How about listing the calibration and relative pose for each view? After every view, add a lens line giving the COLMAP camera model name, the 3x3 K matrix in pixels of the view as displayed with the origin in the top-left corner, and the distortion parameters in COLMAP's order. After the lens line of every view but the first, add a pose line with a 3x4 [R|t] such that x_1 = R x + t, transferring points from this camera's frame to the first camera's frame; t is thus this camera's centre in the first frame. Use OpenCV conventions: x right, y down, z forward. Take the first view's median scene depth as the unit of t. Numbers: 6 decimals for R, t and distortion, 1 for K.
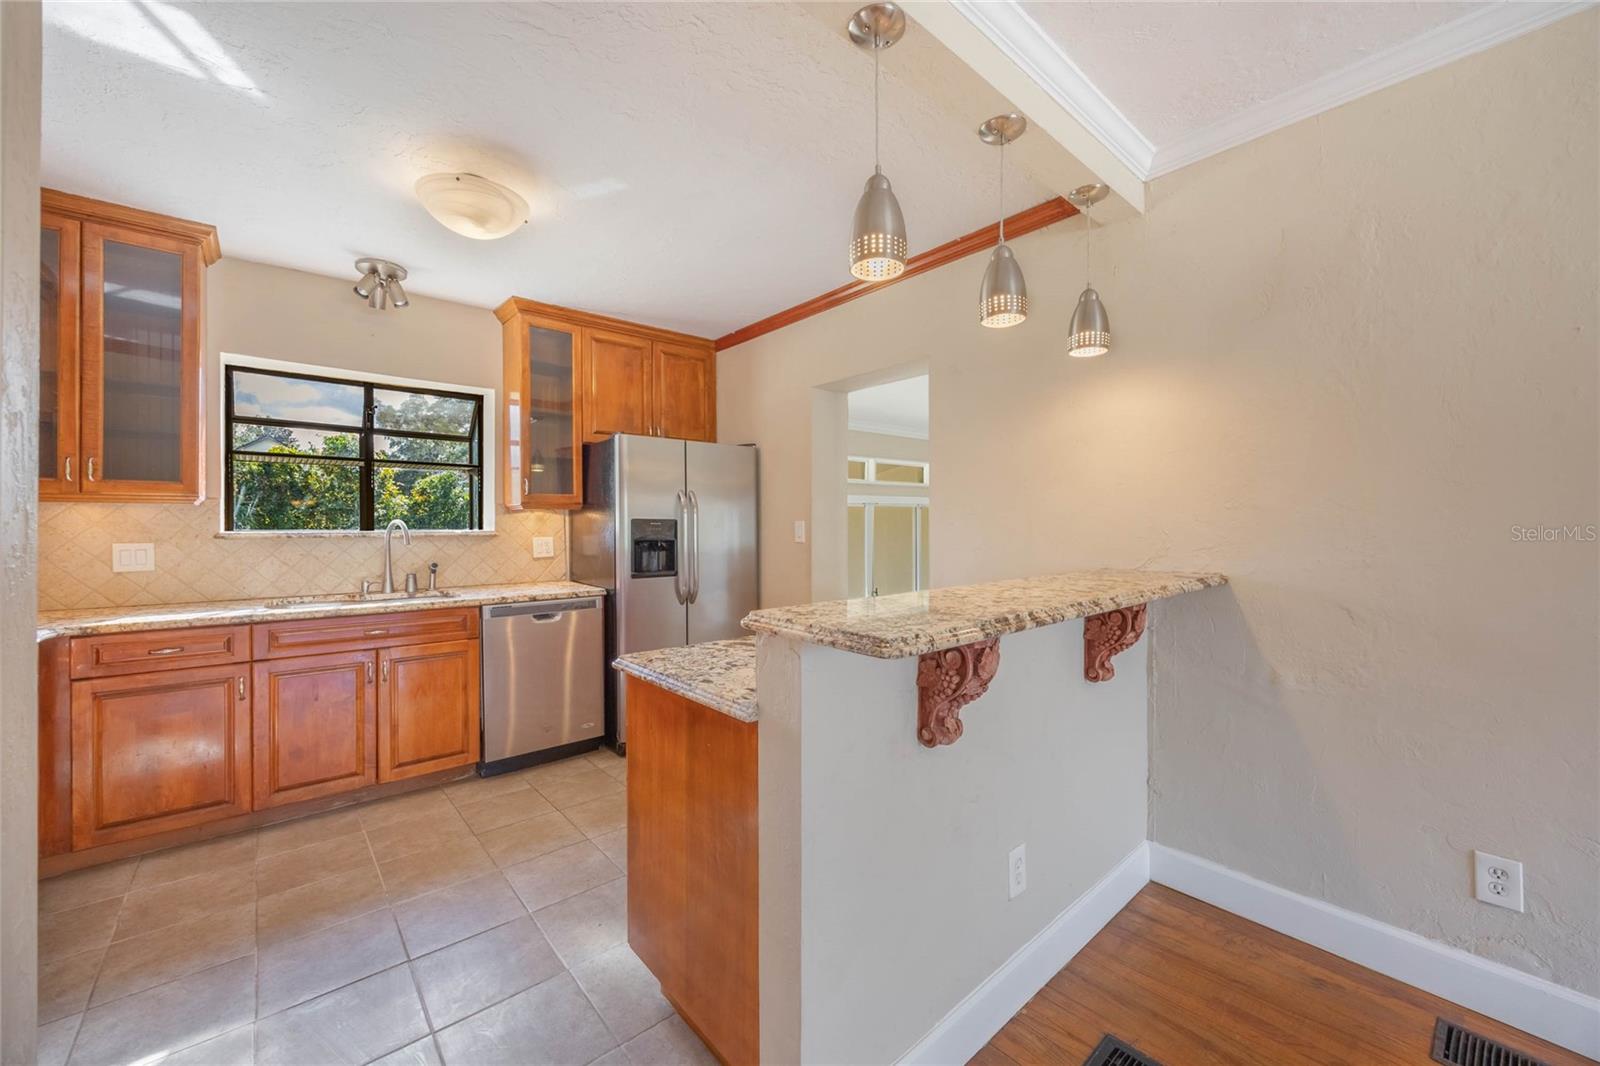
lens RADIAL K [[624.7, 0, 805.0], [0, 624.7, 526.5], [0, 0, 1]] dist [0.000964, -0.000039]
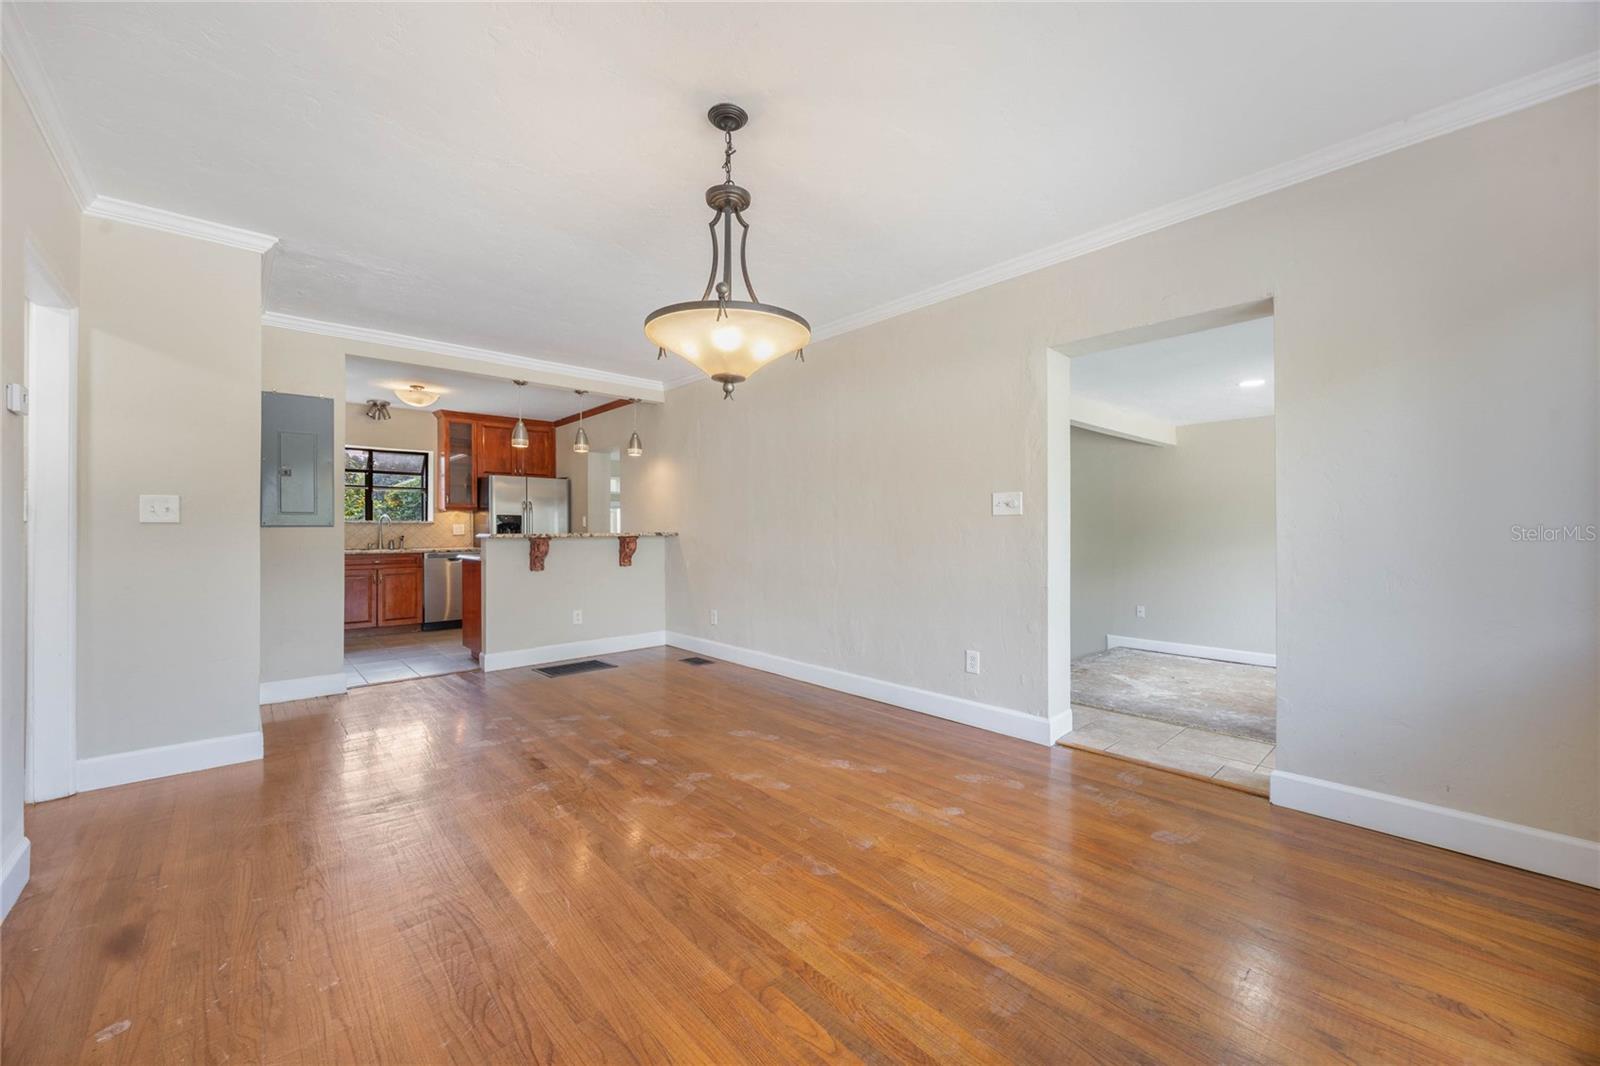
lens RADIAL K [[624.7, 0, 802.6], [0, 624.7, 528.3], [0, 0, 1]] dist [0.000964, -0.000039]
pose [[0.999605, -0.000162, 0.028106, 0.695876], [0.000279, 0.999991, -0.004163, 0.042530], [-0.028105, 0.004169, 0.999596, -1.143424]]
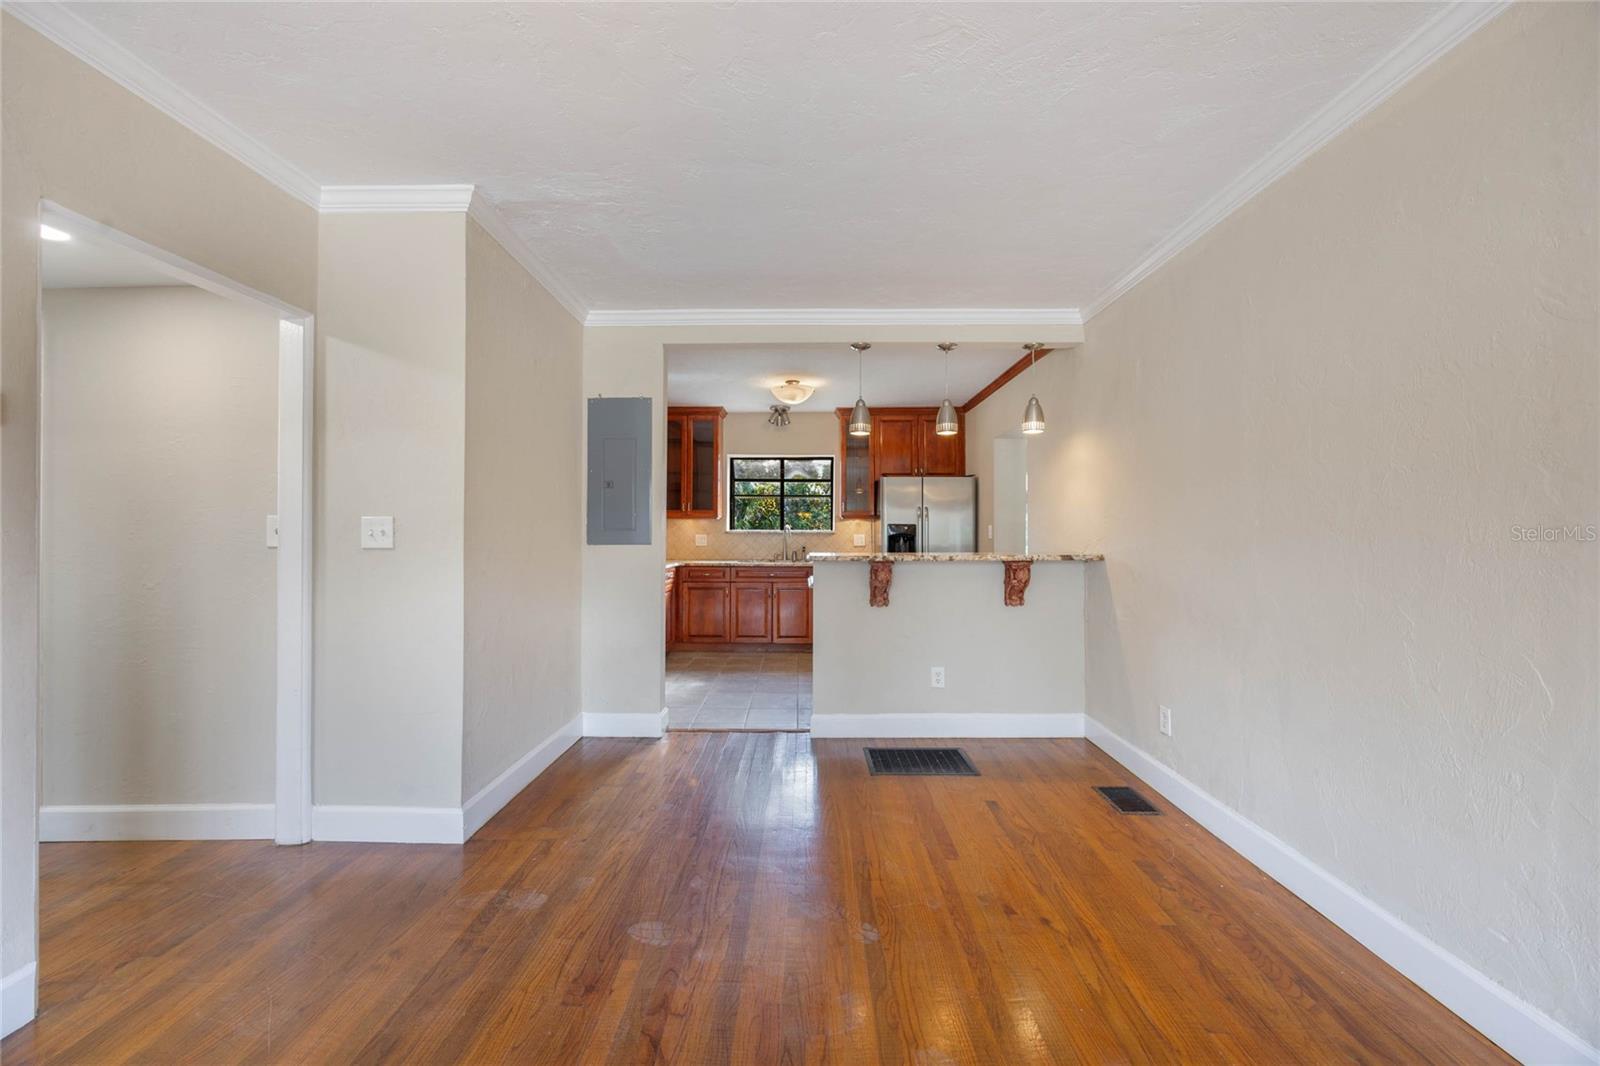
lens RADIAL K [[624.7, 0, 789.4], [0, 624.7, 530.2], [0, 0, 1]] dist [0.000964, -0.000039]
pose [[0.741346, 0.002485, -0.671118, 0.702878], [-0.004391, 0.999990, -0.001148, 0.008834], [0.671108, 0.003798, 0.741349, -0.504148]]
